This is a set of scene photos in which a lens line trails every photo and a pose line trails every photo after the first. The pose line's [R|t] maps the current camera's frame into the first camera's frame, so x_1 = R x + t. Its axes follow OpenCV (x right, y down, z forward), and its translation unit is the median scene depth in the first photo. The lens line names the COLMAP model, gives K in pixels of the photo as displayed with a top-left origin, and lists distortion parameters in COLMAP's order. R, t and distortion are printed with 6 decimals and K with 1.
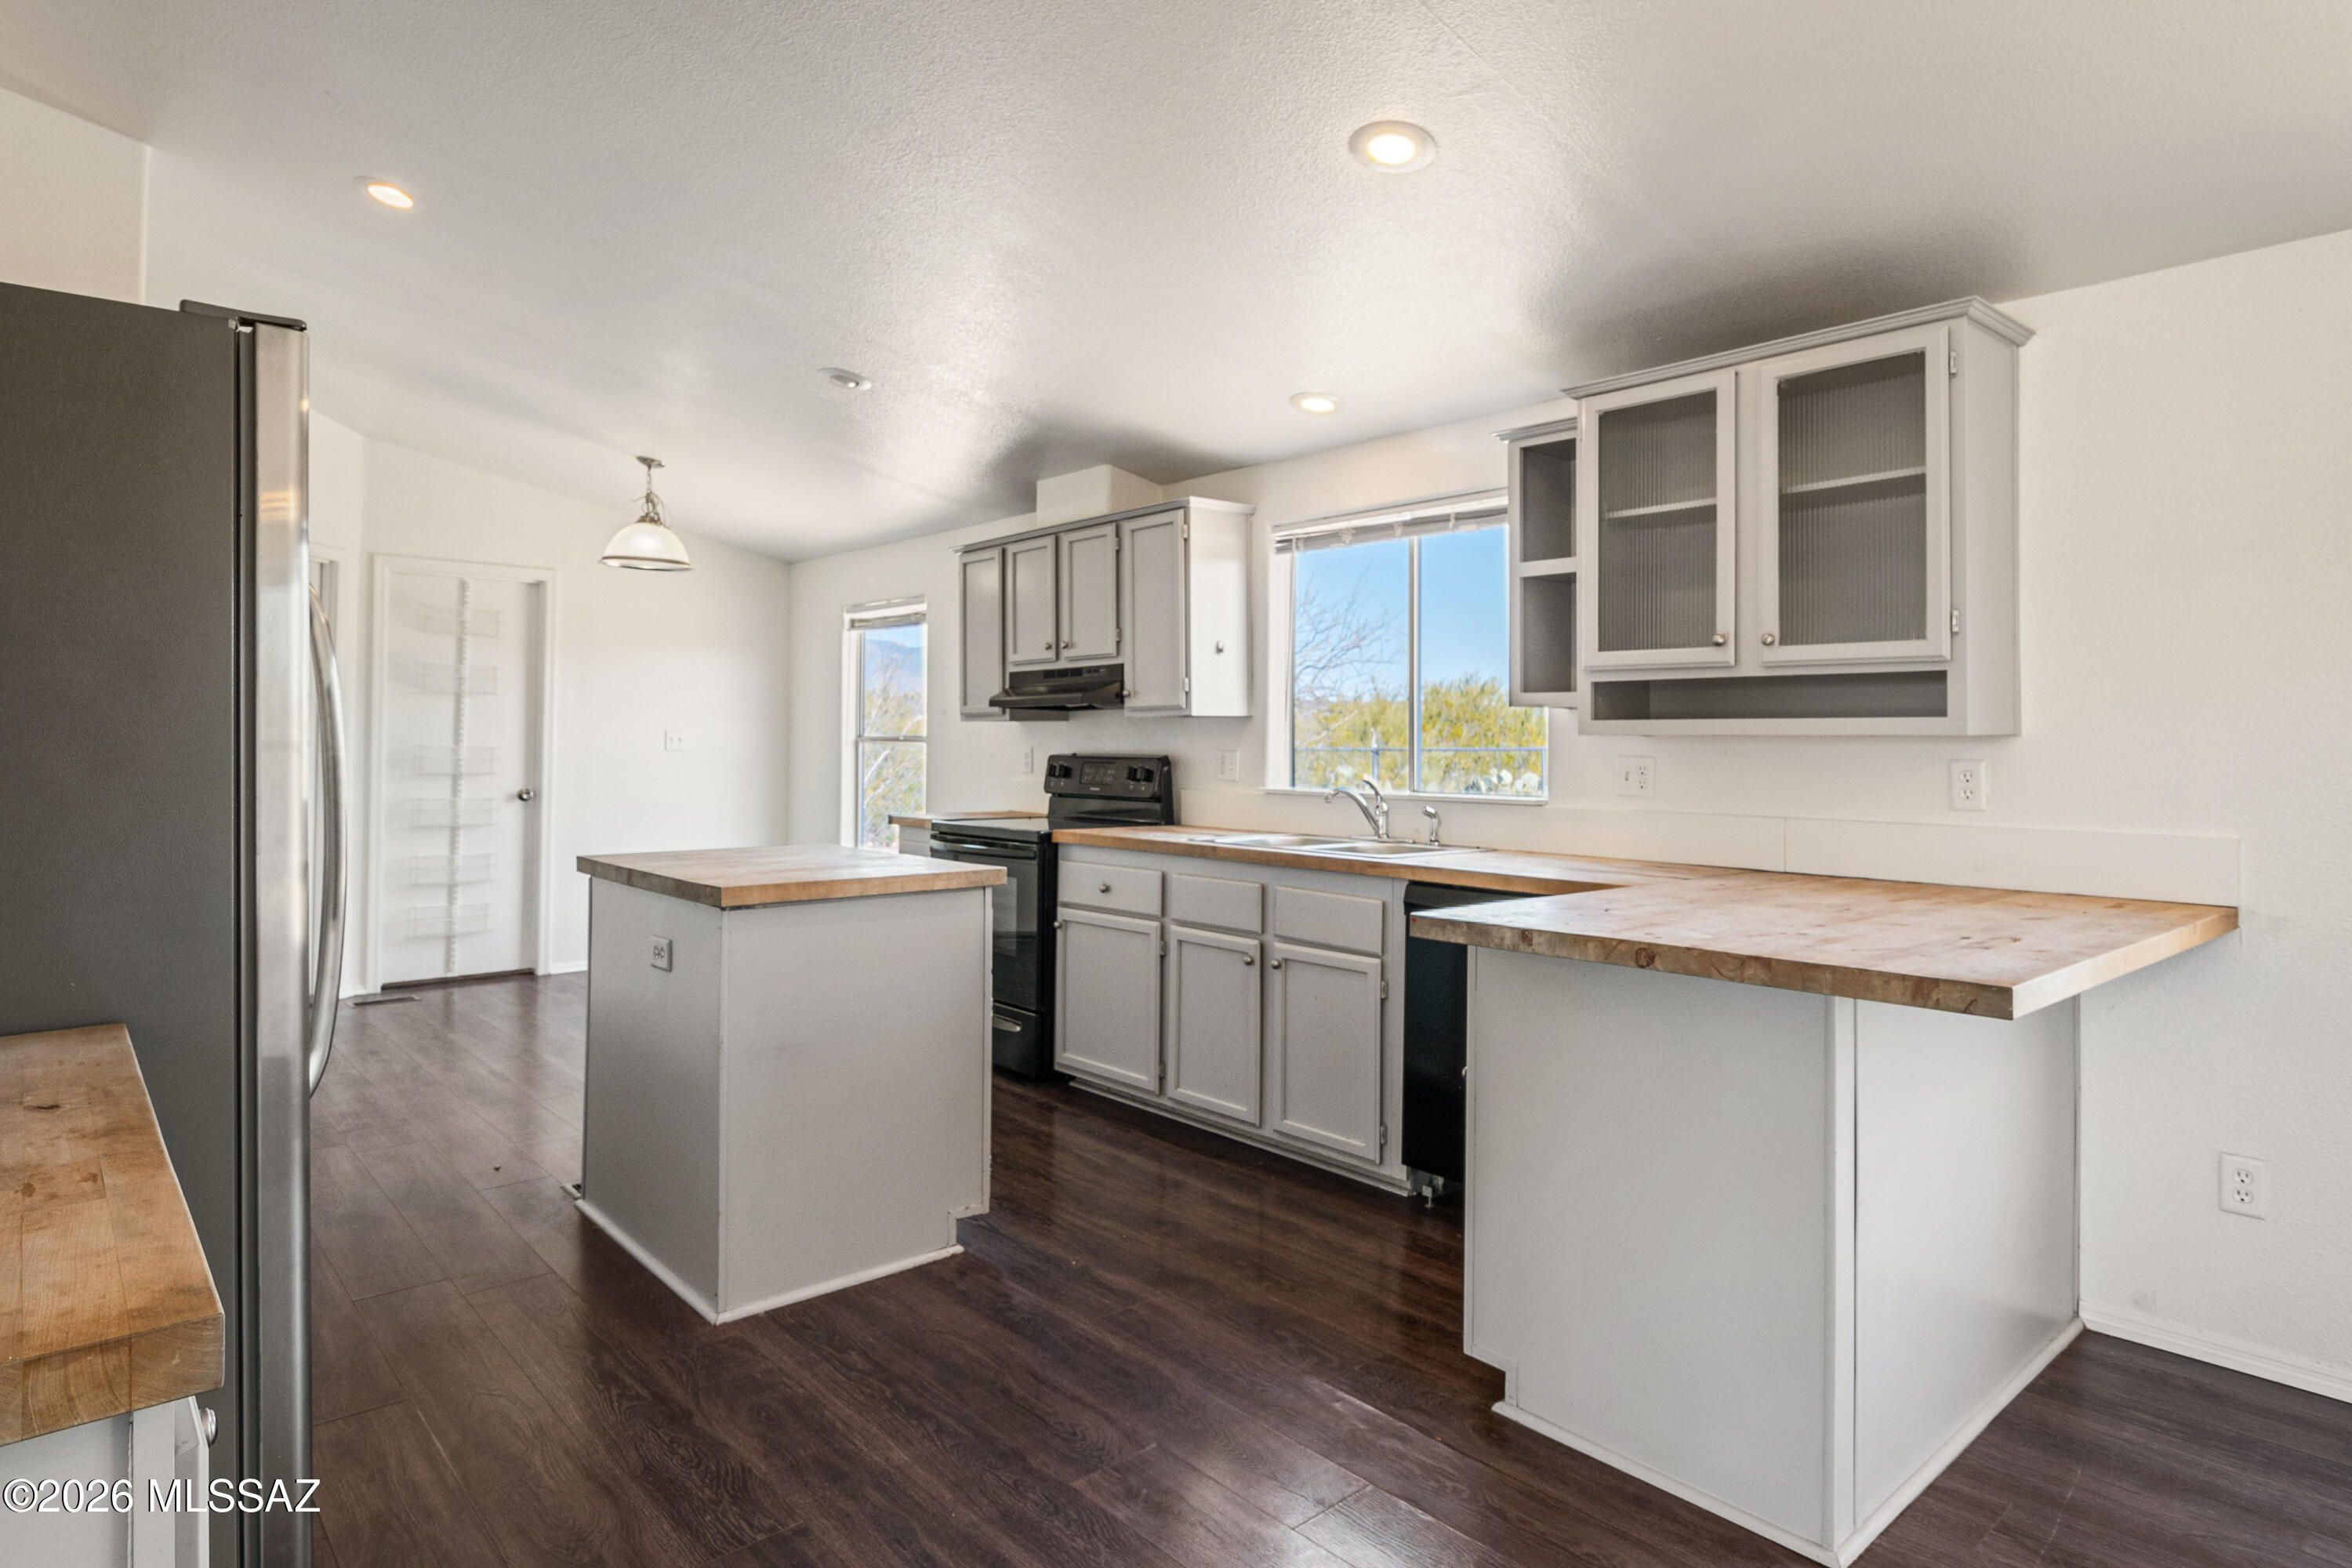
lens RADIAL K [[1295.9, 0, 1183.9], [0, 1295.9, 738.7], [0, 0, 1]] dist [0.000117, 0.000343]
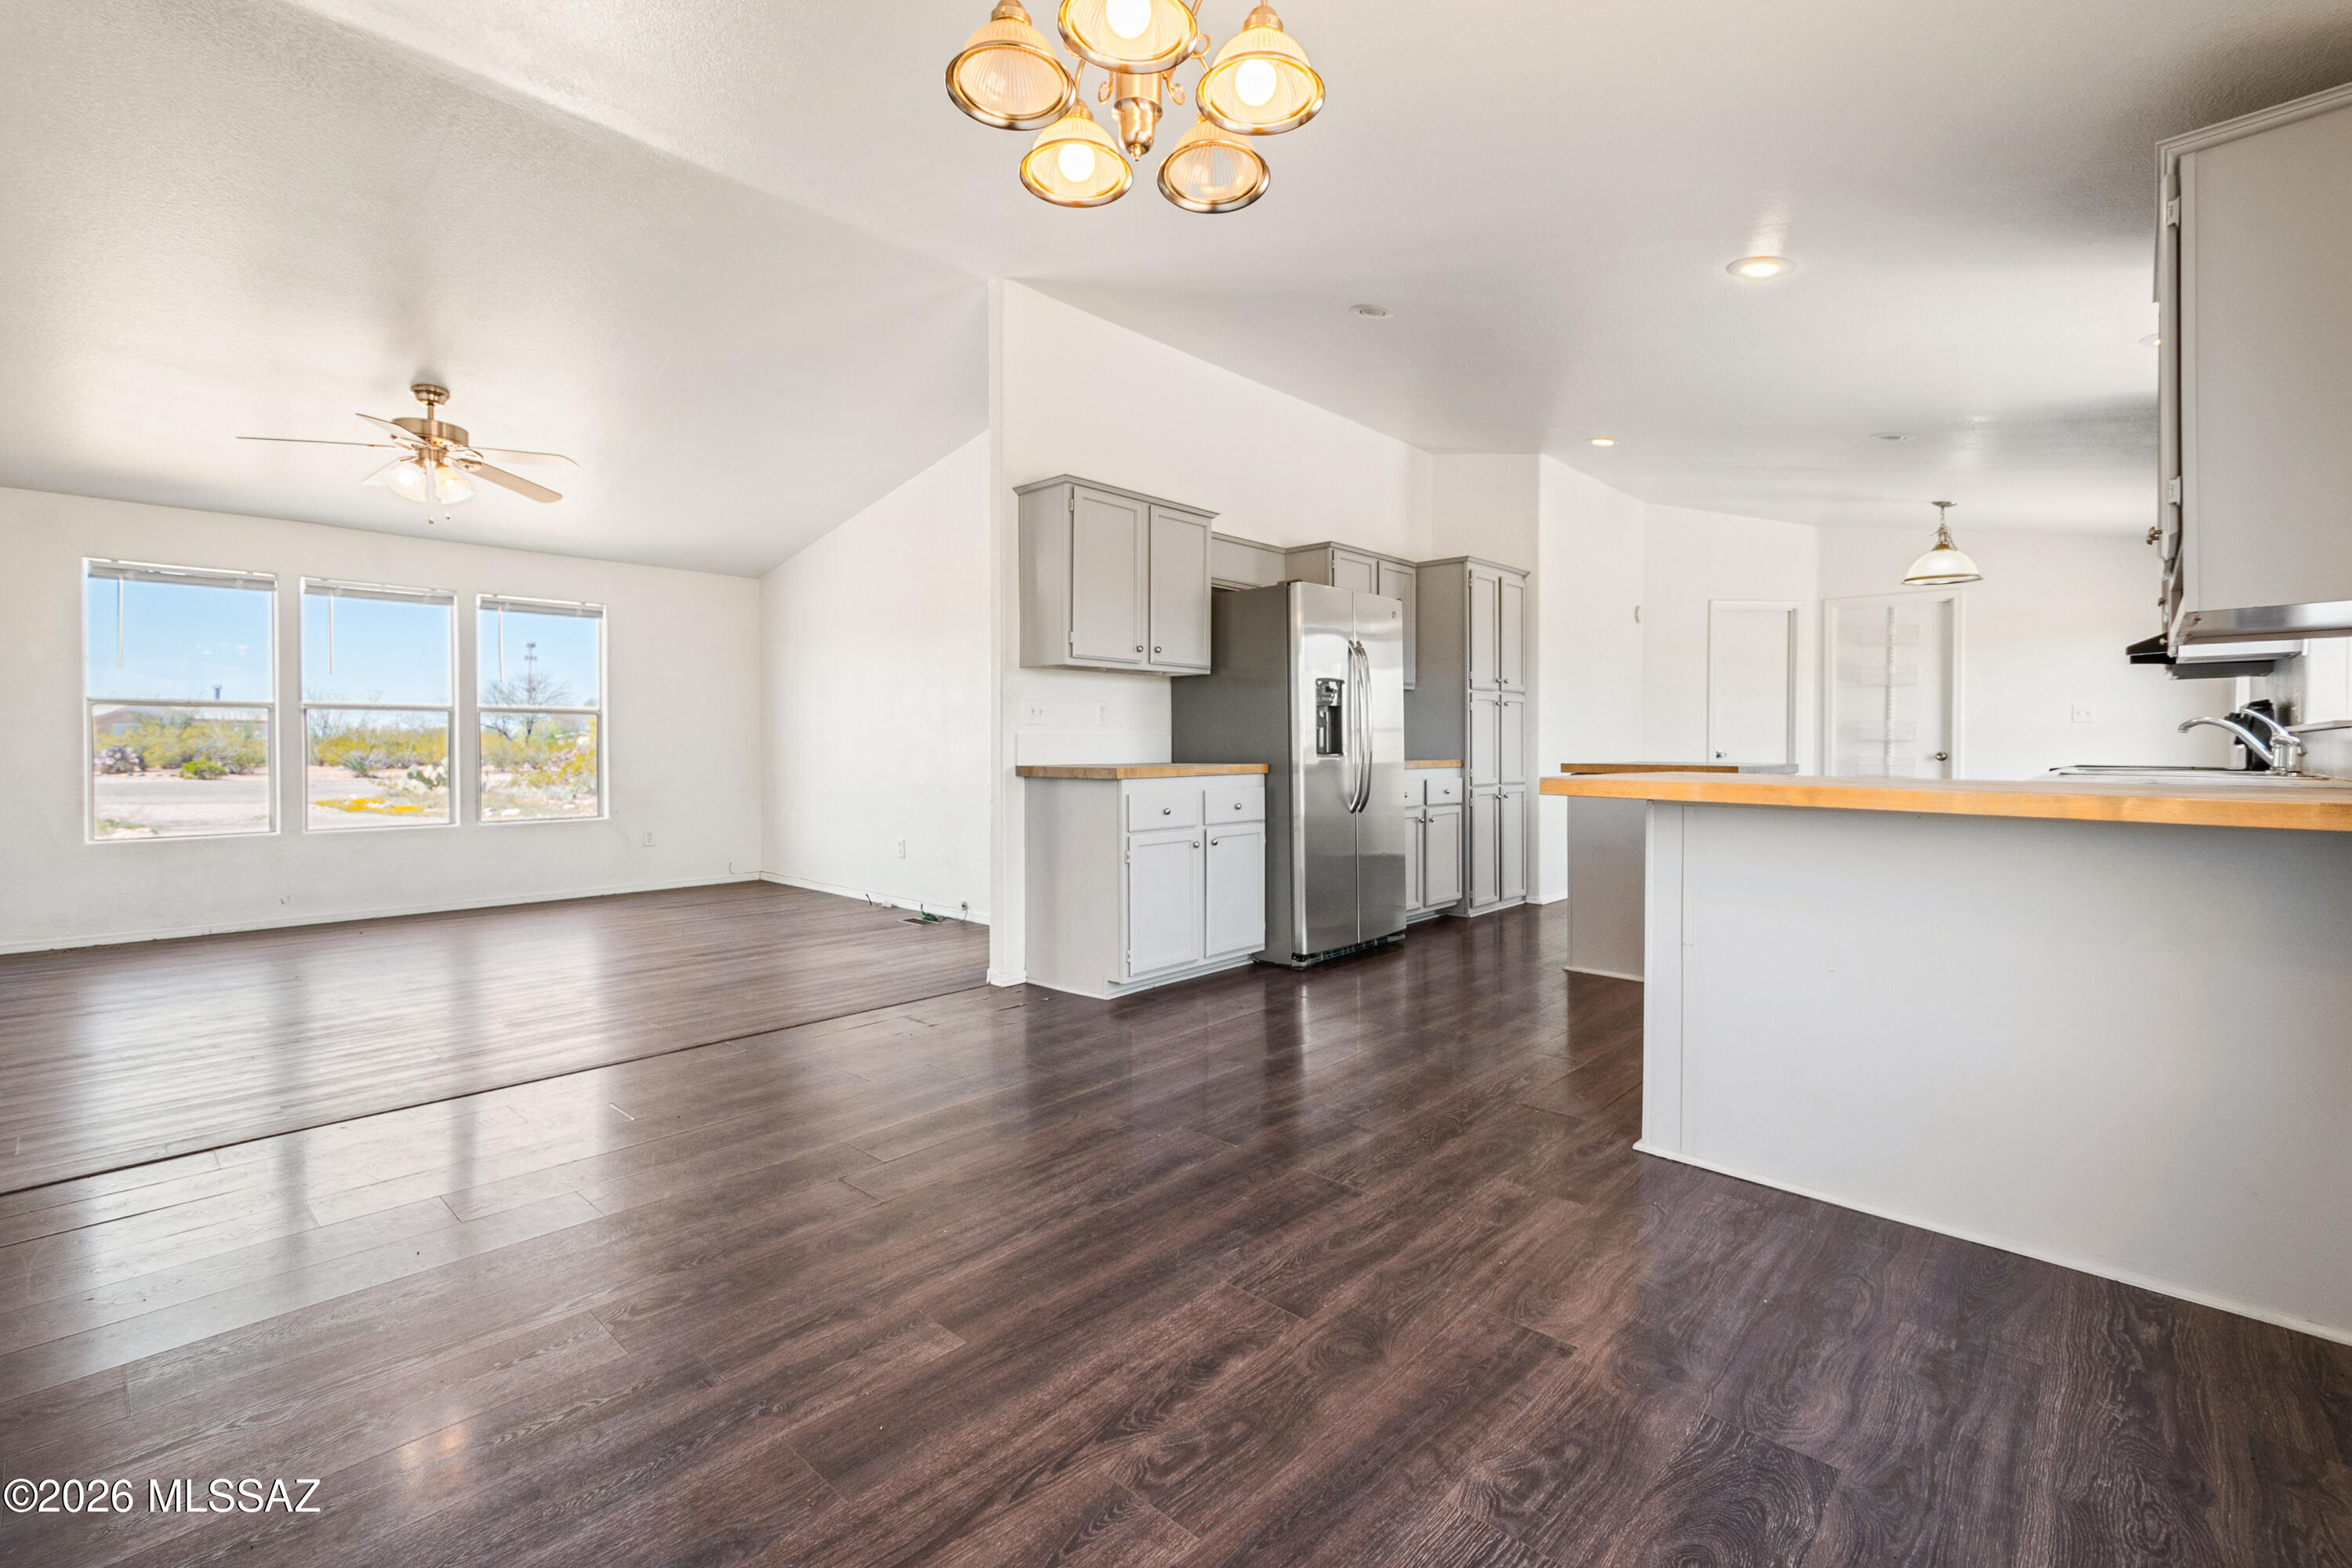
lens RADIAL K [[1052.6, 0, 1177.3], [0, 1052.6, 738.7], [0, 0, 1]] dist [0.009822, 0.000100]
pose [[0.077038, -0.014310, -0.996925, 0.768275], [-0.001623, 0.999894, -0.014478, 0.059359], [0.997027, 0.002733, 0.077007, 0.150735]]
